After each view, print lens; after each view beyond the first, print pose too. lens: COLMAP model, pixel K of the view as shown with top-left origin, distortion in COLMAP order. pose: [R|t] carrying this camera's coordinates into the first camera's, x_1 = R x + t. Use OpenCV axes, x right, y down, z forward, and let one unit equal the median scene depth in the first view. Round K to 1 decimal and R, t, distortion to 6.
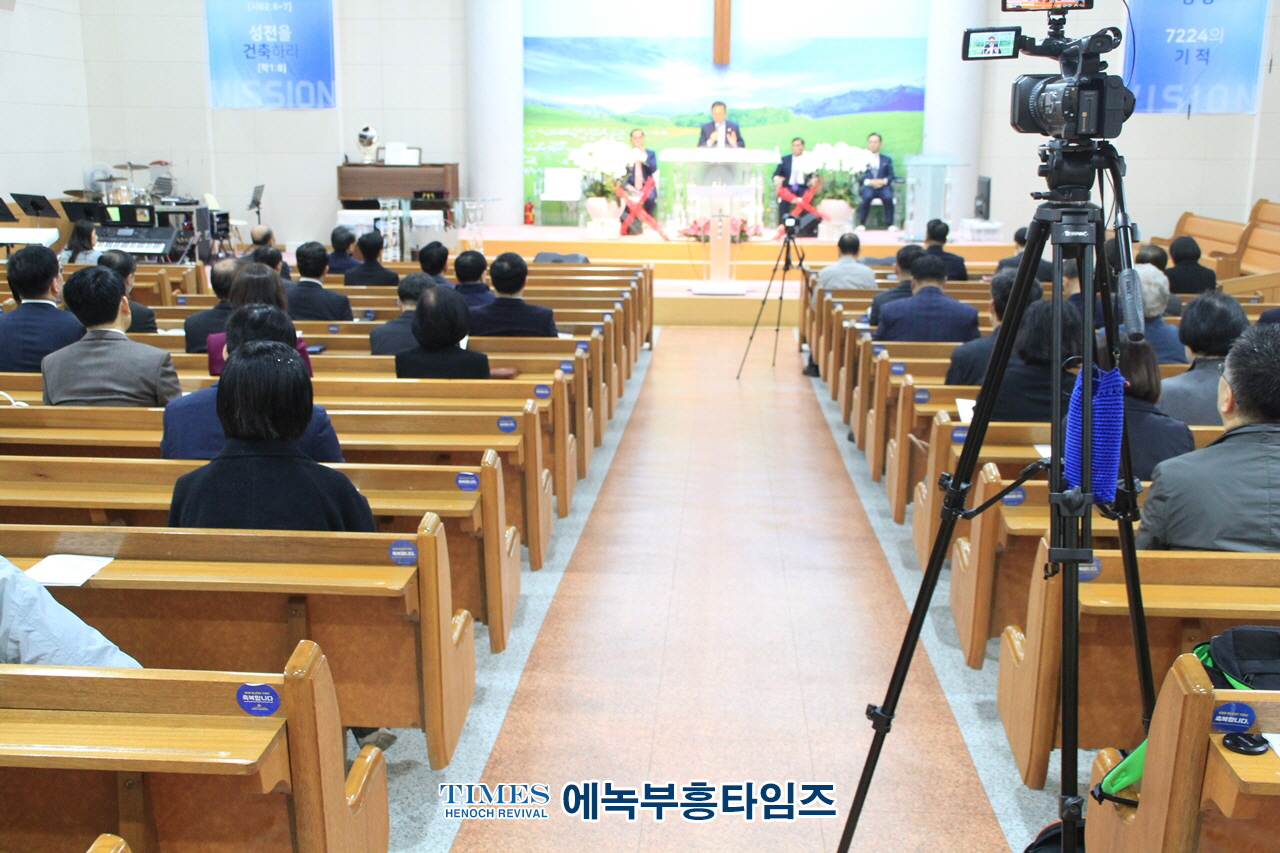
lens RADIAL K [[1531.4, 0, 634.3], [0, 1531.4, 429.8], [0, 0, 1]] dist [0.006181, 0.000000]
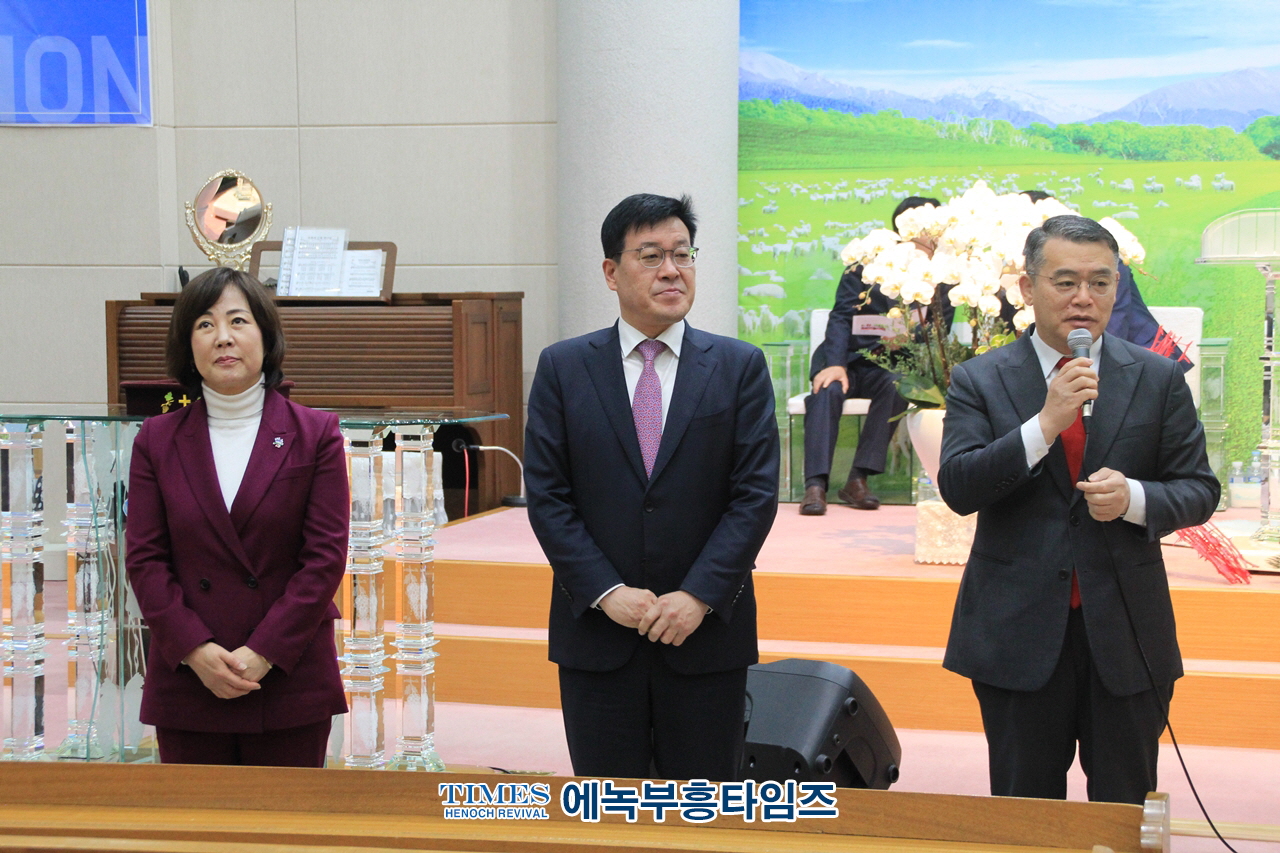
lens RADIAL K [[2794.2, 0, 641.7], [0, 2794.2, 426.8], [0, 0, 1]] dist [0.539651, 0.000000]
pose [[0.981849, -0.002089, -0.189653, 0.015072], [-0.024872, 0.989886, -0.139669, -0.073513], [0.188026, 0.141851, 0.971867, 0.486869]]
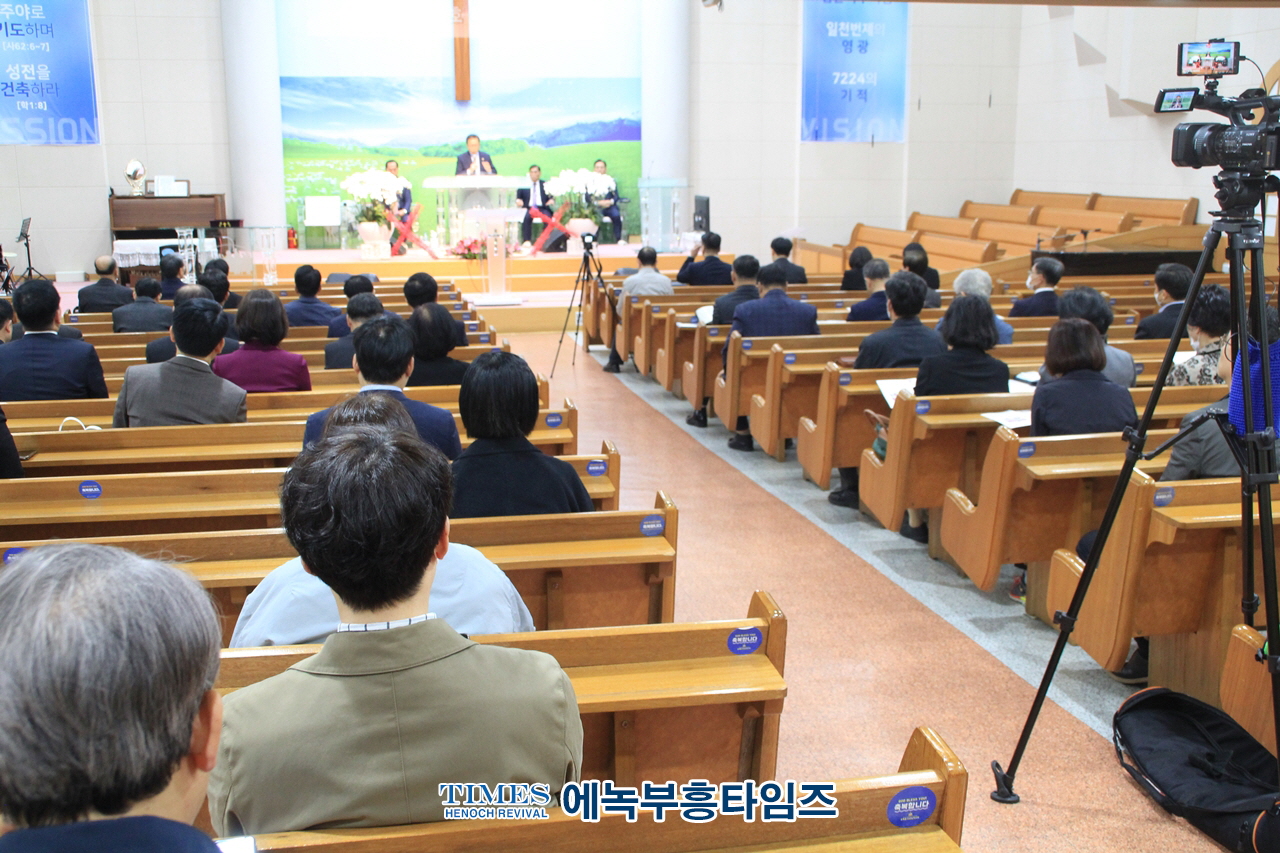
lens RADIAL K [[1369.6, 0, 646.3], [0, 1369.6, 428.0], [0, 0, 1]] dist [-0.016080, 0.000000]
pose [[0.967396, -0.059525, 0.246176, -0.077417], [0.058929, 0.998214, 0.009791, -0.001050], [-0.246319, 0.005035, 0.969176, -0.004713]]
